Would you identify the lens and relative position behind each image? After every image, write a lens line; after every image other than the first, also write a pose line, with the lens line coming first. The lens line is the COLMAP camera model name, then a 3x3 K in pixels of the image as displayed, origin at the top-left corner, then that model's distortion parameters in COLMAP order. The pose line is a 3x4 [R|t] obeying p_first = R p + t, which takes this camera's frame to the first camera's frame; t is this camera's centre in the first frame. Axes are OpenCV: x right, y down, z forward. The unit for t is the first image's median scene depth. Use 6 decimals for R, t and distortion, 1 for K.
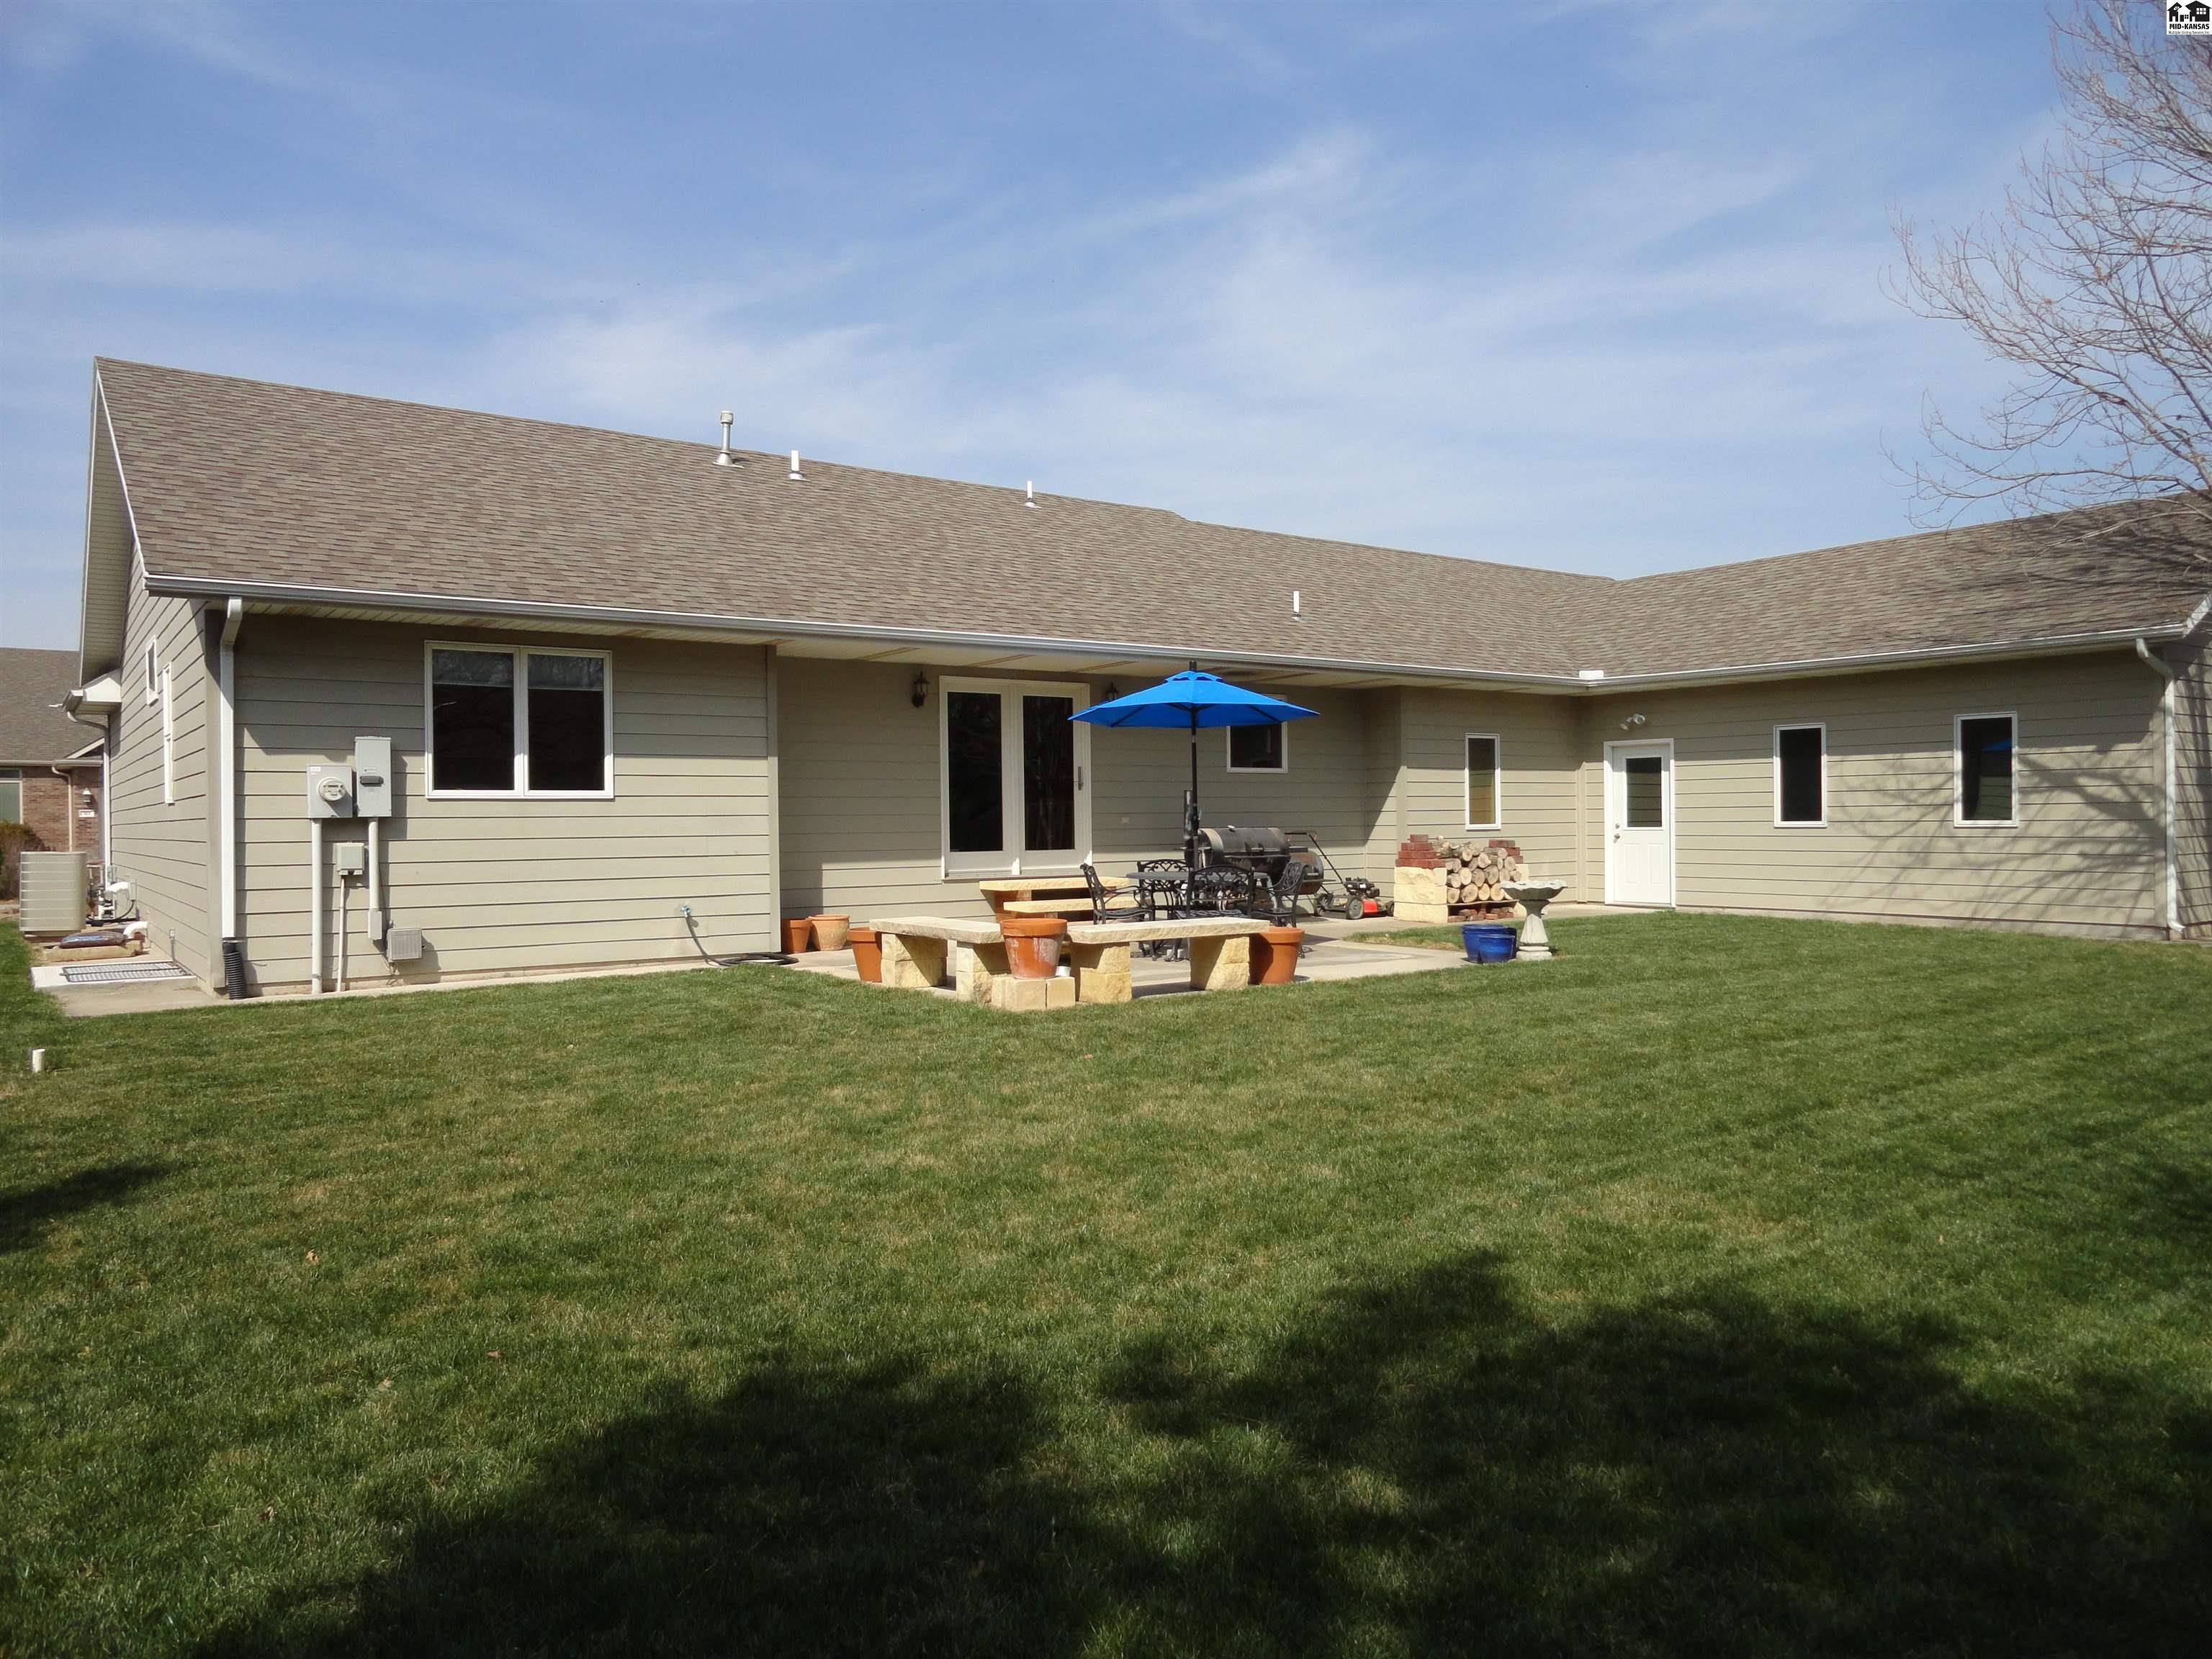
lens RADIAL K [[1522.7, 0, 1116.4], [0, 1522.7, 831.0], [0, 0, 1]] dist [-0.003898, 0.006816]
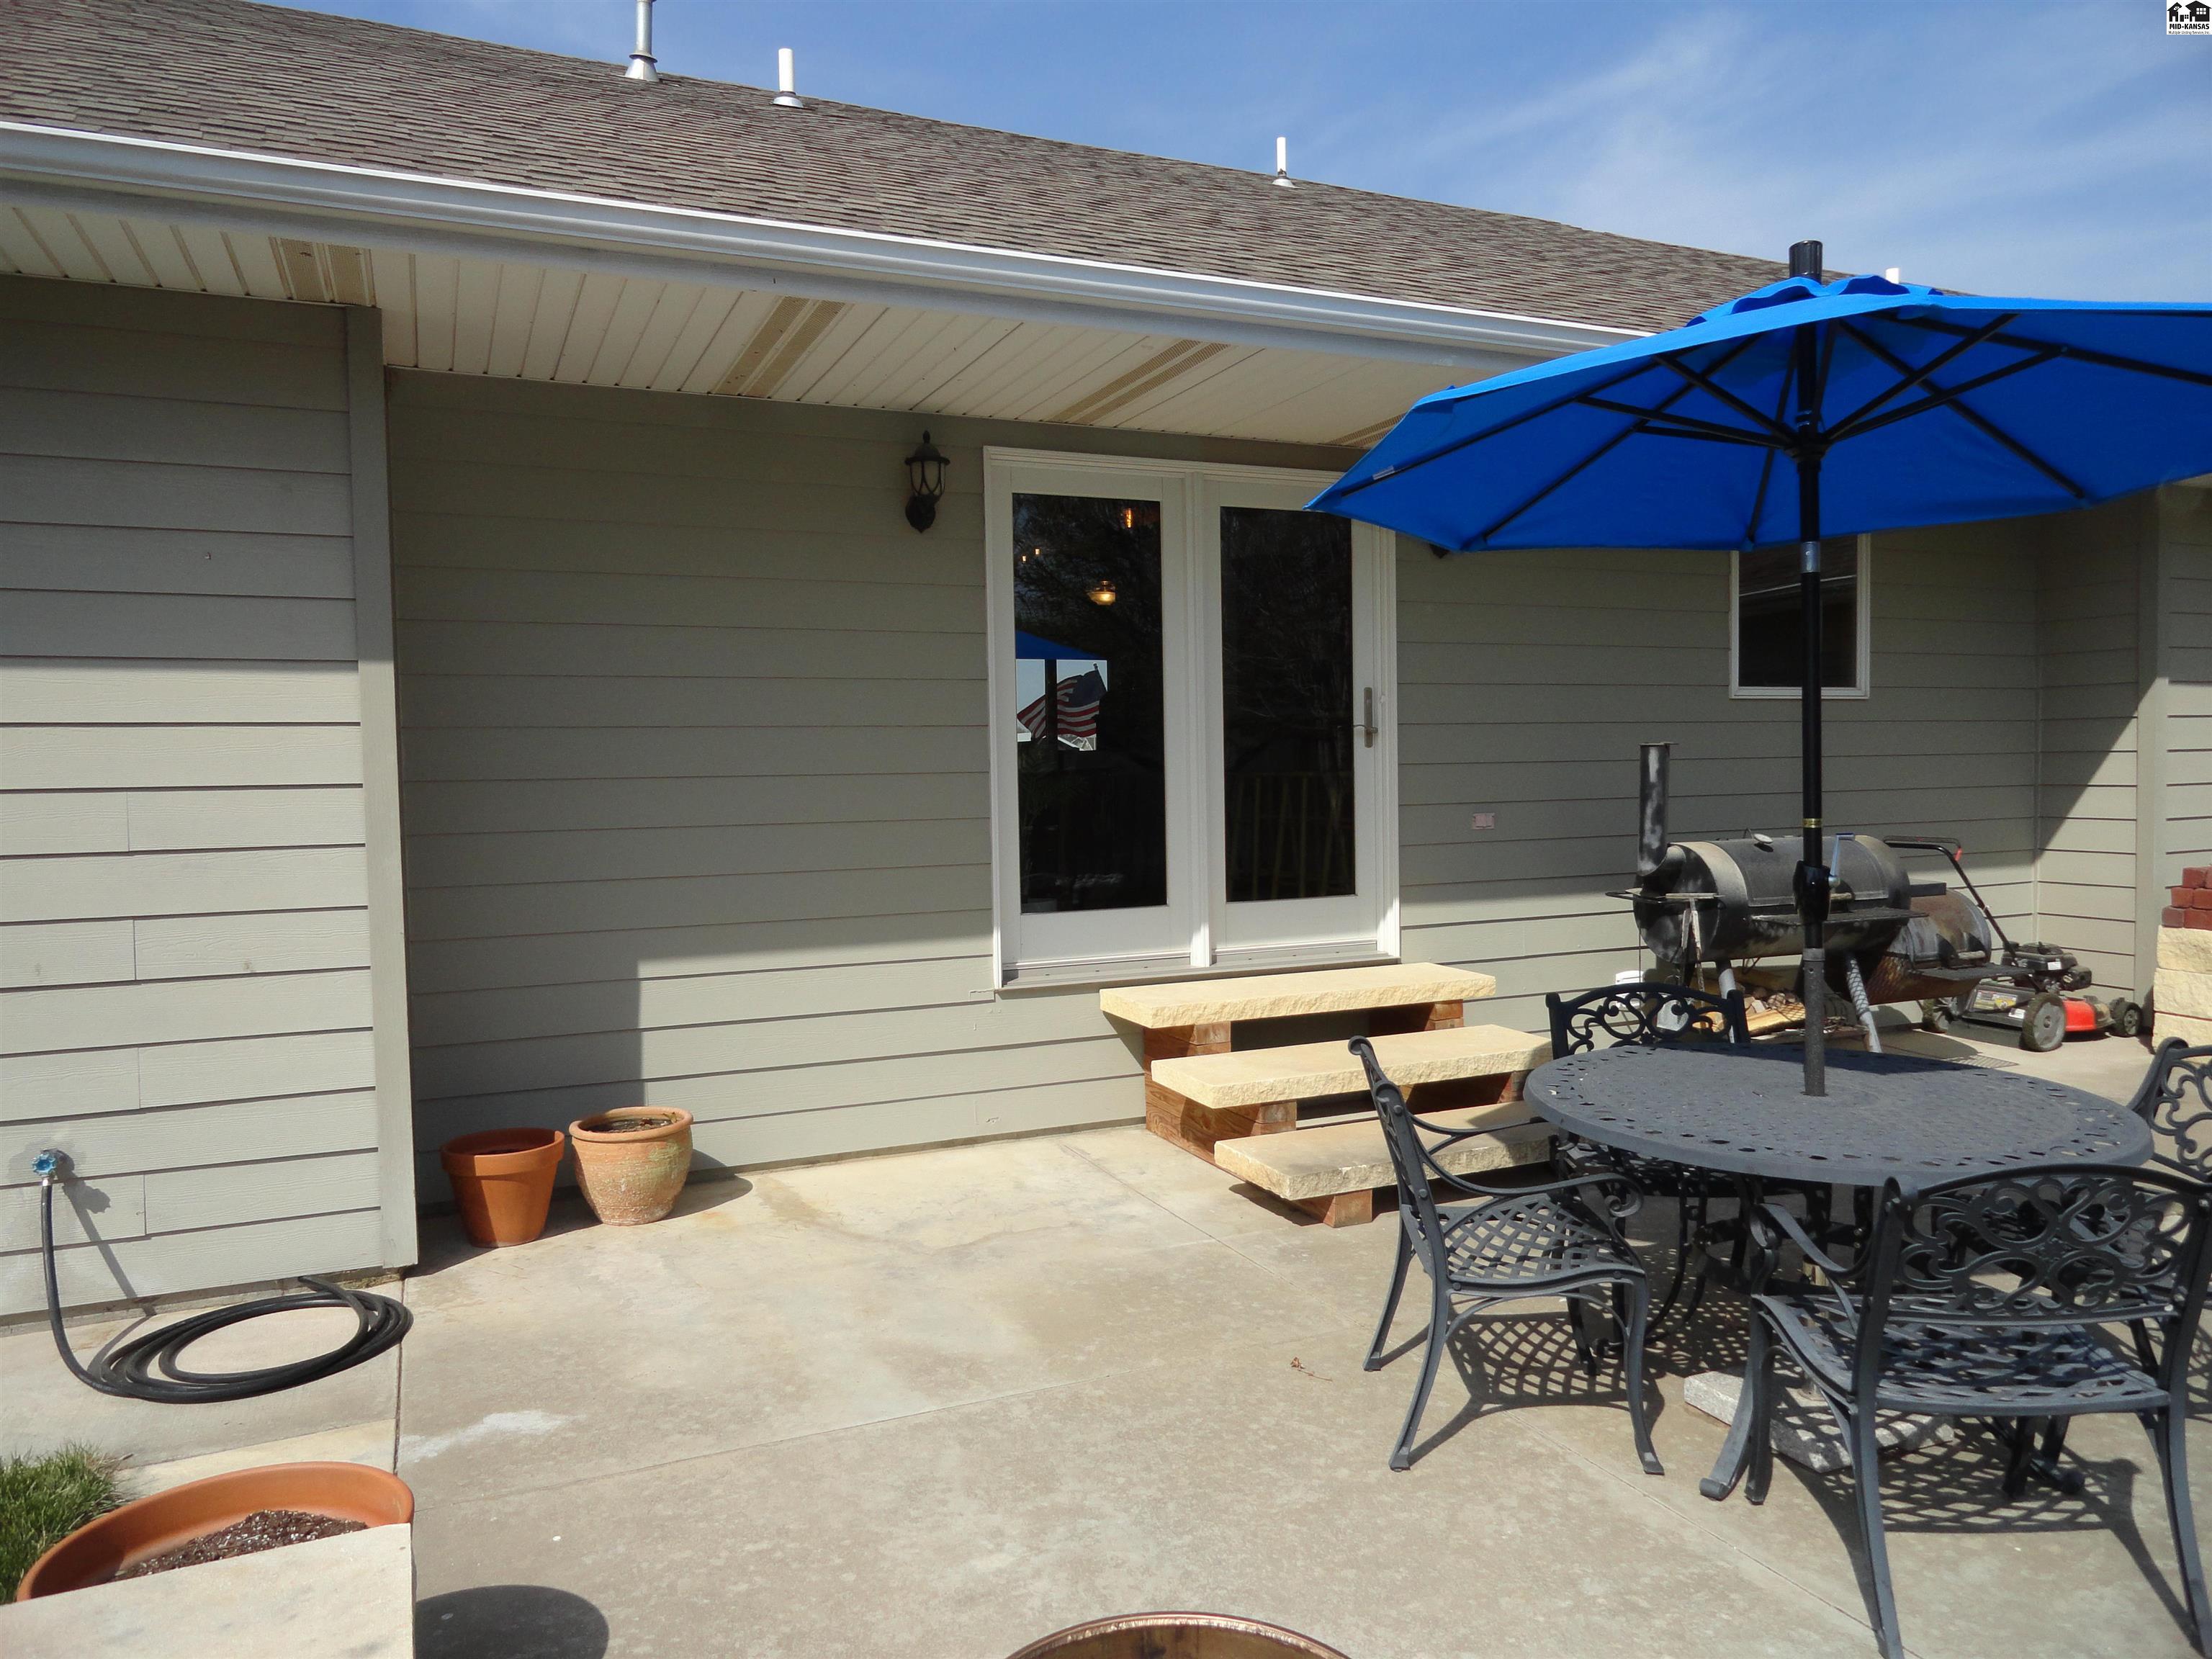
lens RADIAL K [[1522.7, 0, 1116.4], [0, 1522.7, 831.0], [0, 0, 1]] dist [-0.003898, 0.006816]
pose [[0.978865, 0.004805, -0.204450, -0.007601], [0.003763, 0.999132, 0.041494, -0.022611], [0.204472, -0.041386, 0.977997, 0.623900]]
